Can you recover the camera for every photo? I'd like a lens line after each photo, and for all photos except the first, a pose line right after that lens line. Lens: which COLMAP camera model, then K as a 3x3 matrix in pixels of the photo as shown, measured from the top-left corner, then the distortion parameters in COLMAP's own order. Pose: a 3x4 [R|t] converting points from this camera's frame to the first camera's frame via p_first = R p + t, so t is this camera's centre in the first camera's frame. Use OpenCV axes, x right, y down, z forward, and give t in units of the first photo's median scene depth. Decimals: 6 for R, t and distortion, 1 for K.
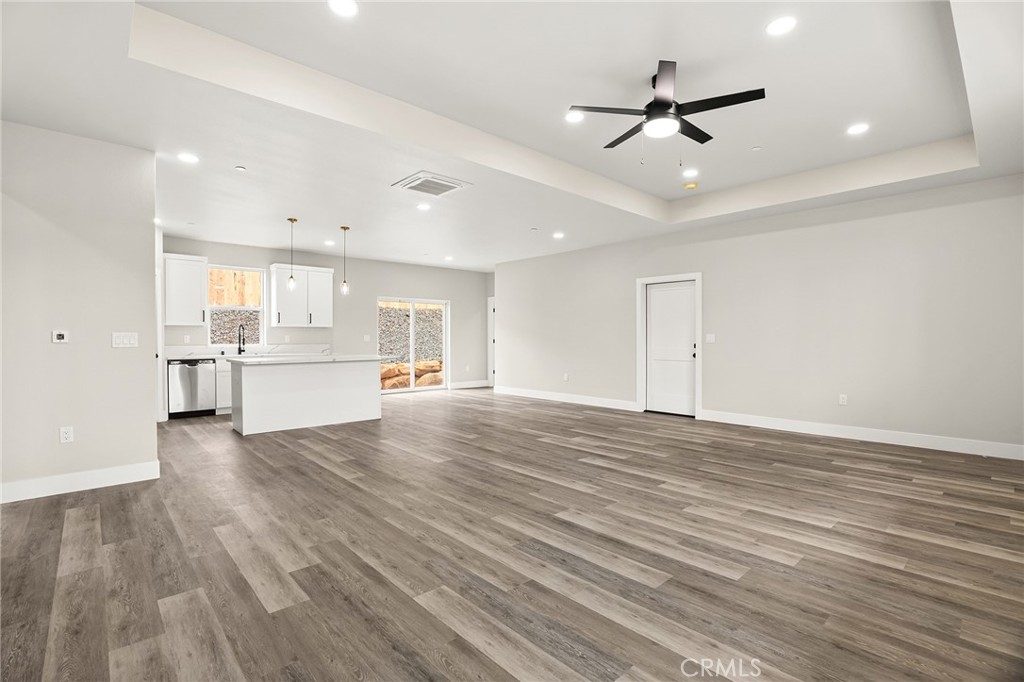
lens RADIAL K [[488.6, 0, 493.0], [0, 488.6, 316.9], [0, 0, 1]] dist [-0.042640, 0.009077]
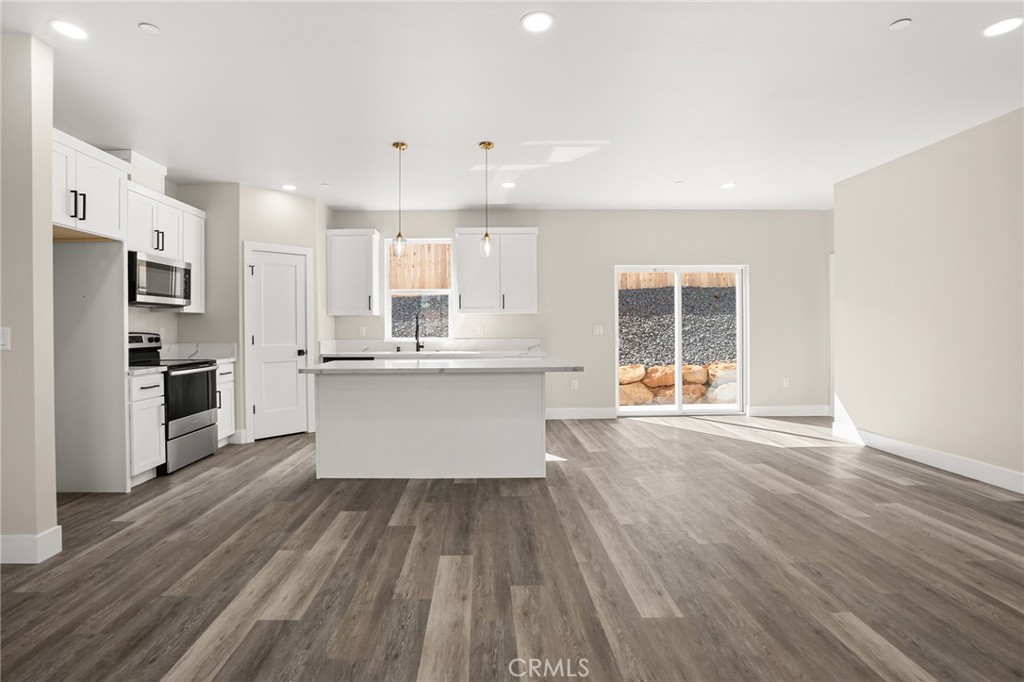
lens RADIAL K [[488.6, 0, 477.5], [0, 488.6, 331.8], [0, 0, 1]] dist [-0.042640, 0.009077]
pose [[0.749162, 0.006027, -0.662360, 0.136190], [0.029456, 0.998666, 0.042403, 0.032582], [0.661732, -0.051277, 0.747985, 0.984536]]
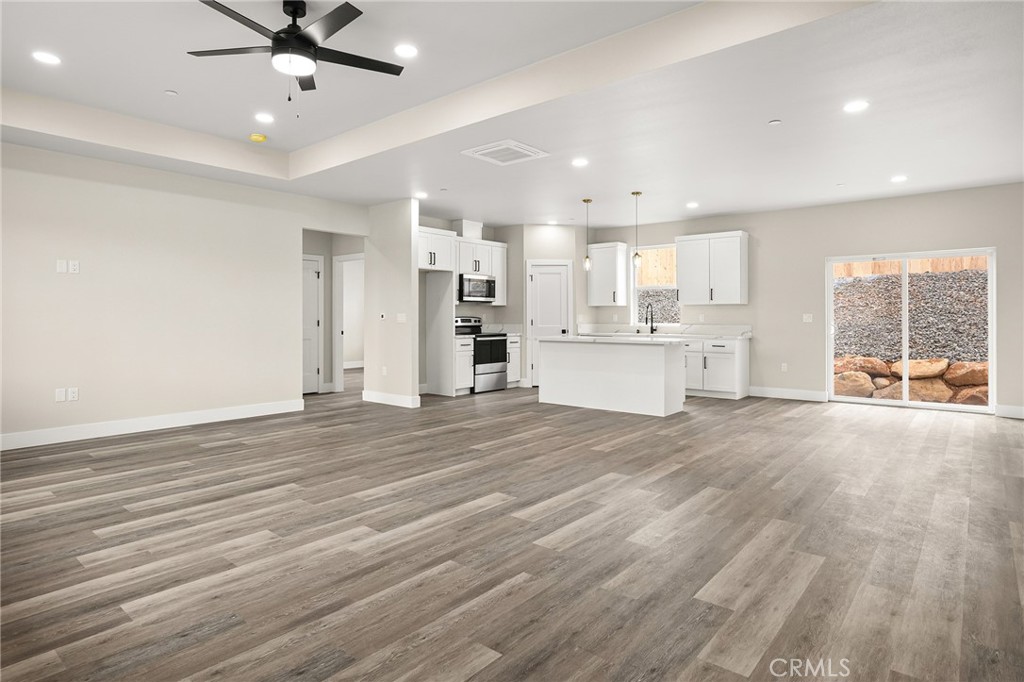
lens RADIAL K [[548.8, 0, 492.6], [0, 548.8, 317.1], [0, 0, 1]] dist [-0.016134, 0.008082]
pose [[0.130793, 0.006392, -0.991389, 1.176523], [0.040478, 0.999111, 0.011782, 0.035865], [0.990583, -0.041670, 0.130418, 1.098821]]
